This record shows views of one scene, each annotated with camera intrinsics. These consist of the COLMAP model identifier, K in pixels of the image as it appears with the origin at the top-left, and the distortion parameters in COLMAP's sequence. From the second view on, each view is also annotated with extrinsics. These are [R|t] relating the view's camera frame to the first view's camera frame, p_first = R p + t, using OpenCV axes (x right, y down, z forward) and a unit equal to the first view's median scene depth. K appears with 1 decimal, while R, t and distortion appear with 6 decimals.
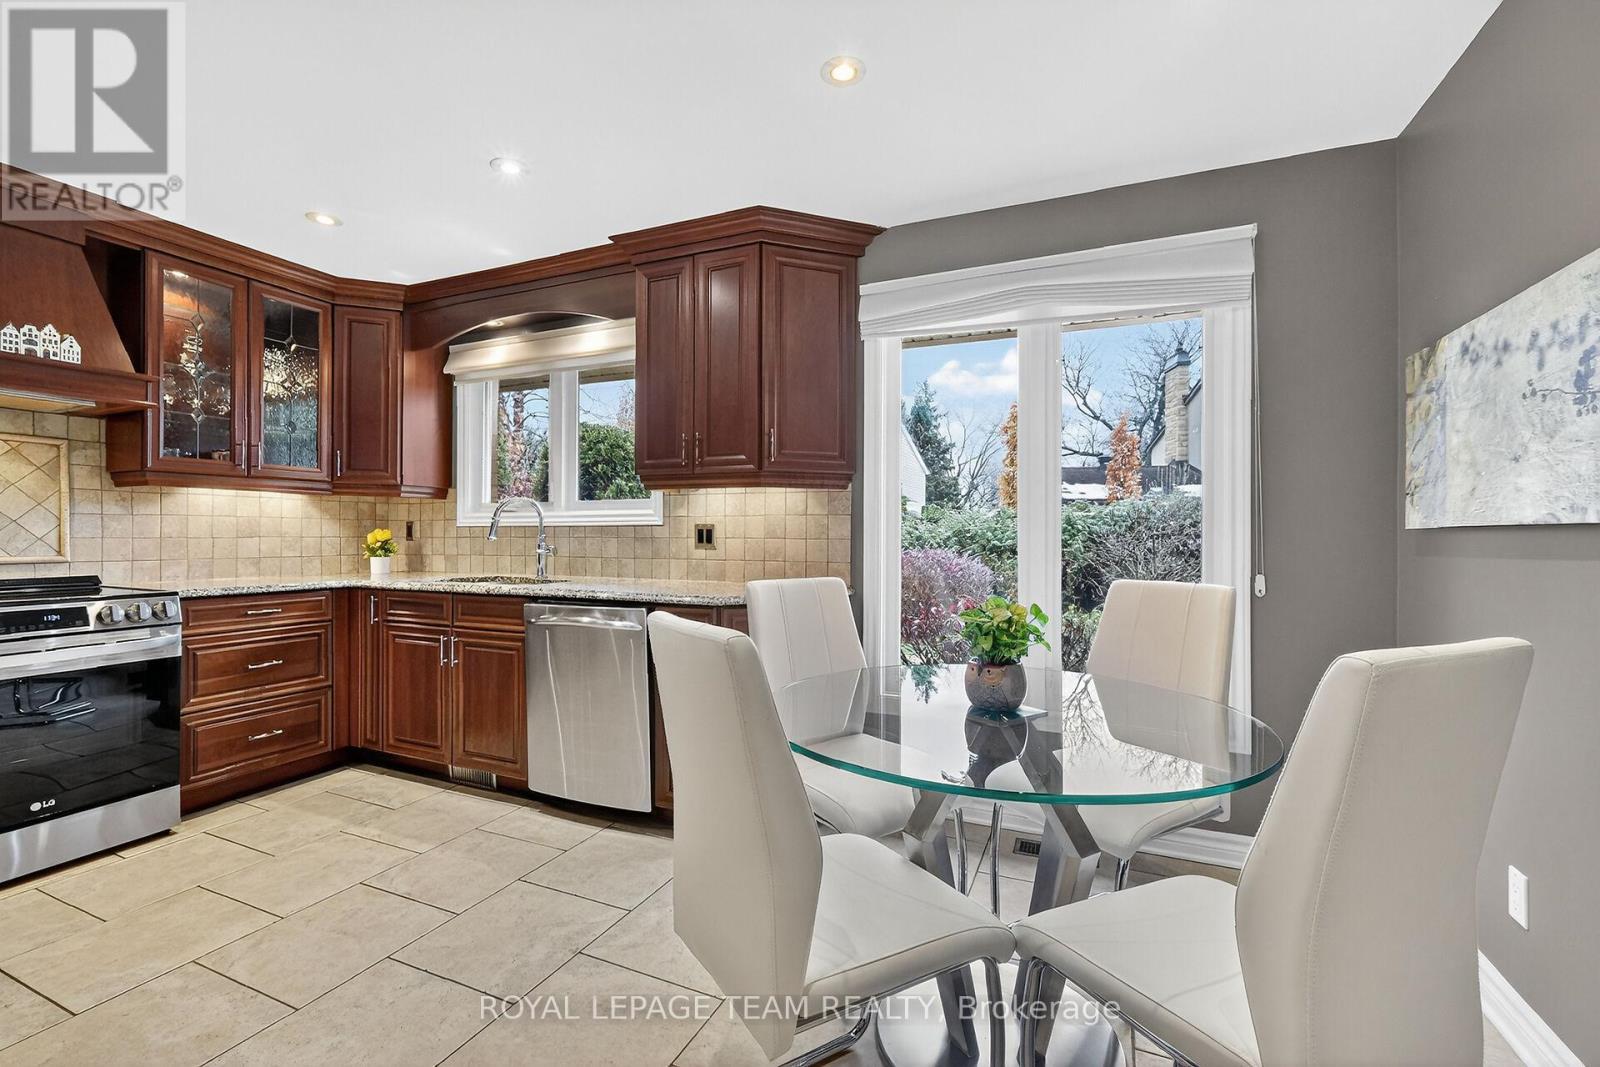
lens RADIAL K [[689.0, 0, 799.2], [0, 689.0, 538.0], [0, 0, 1]] dist [-0.015048, 0.000523]
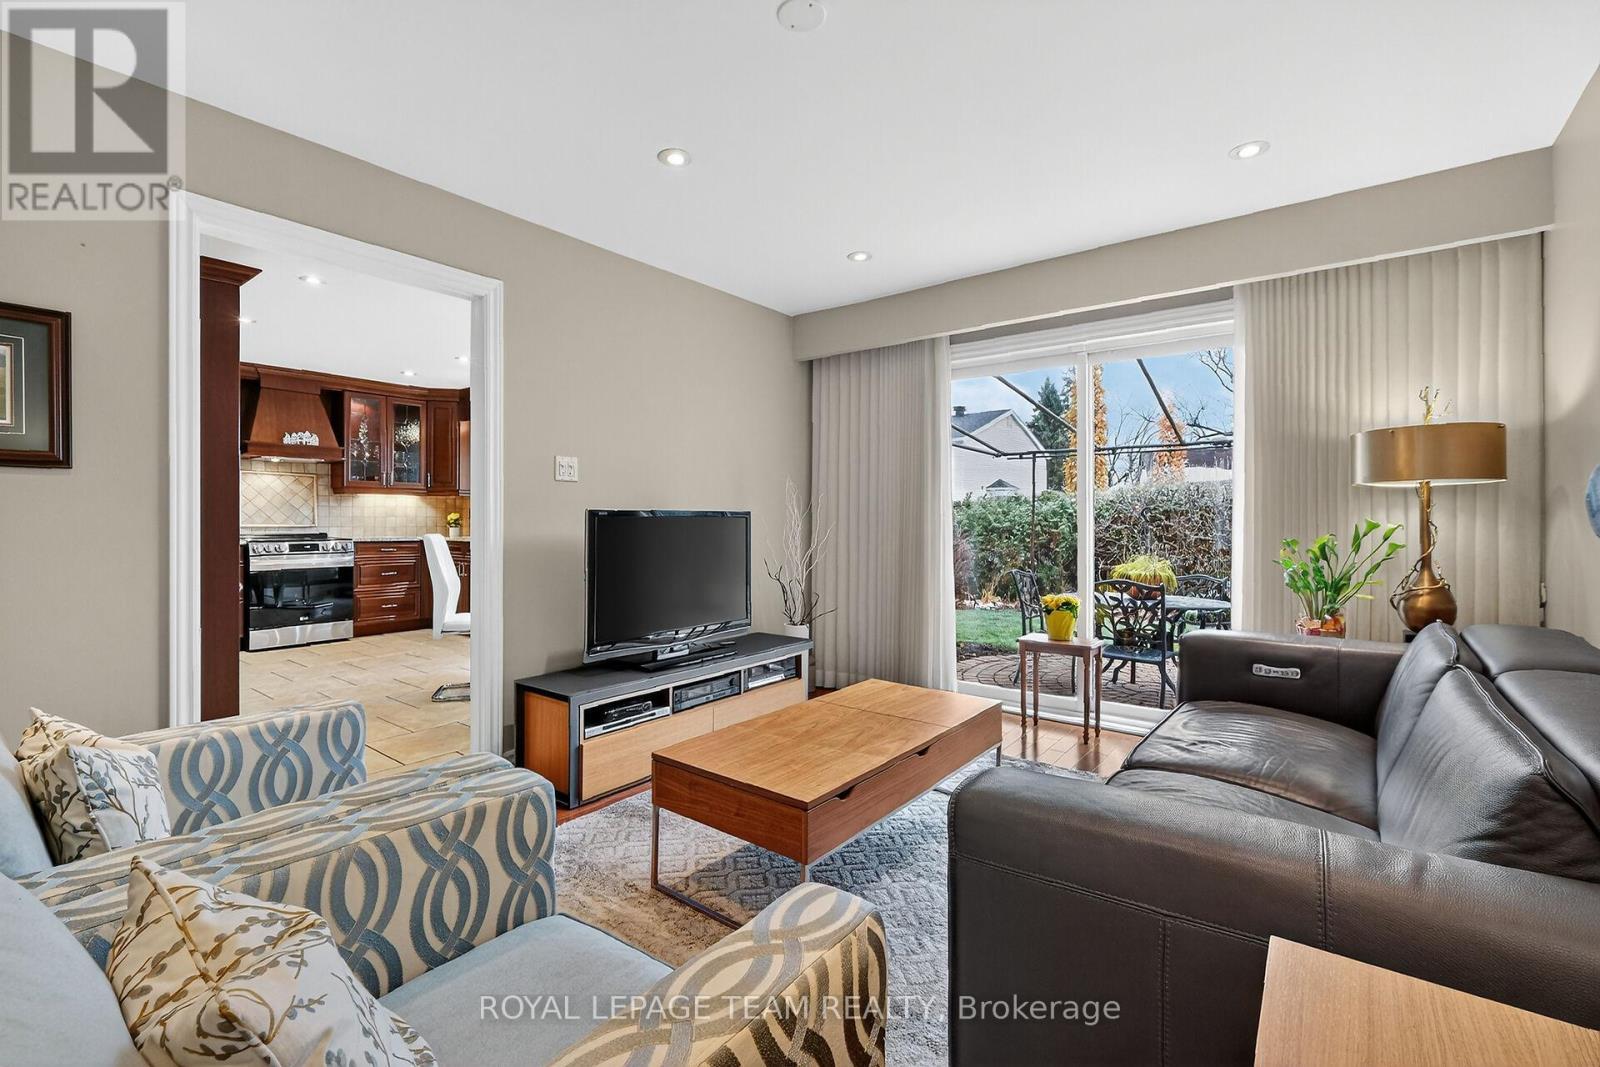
lens RADIAL K [[689.0, 0, 802.2], [0, 689.0, 522.4], [0, 0, 1]] dist [-0.015048, 0.000523]
pose [[0.969758, -0.001379, -0.244064, 1.097957], [0.000633, 0.999995, -0.003136, 0.027893], [0.244067, 0.002887, 0.969754, -0.858923]]
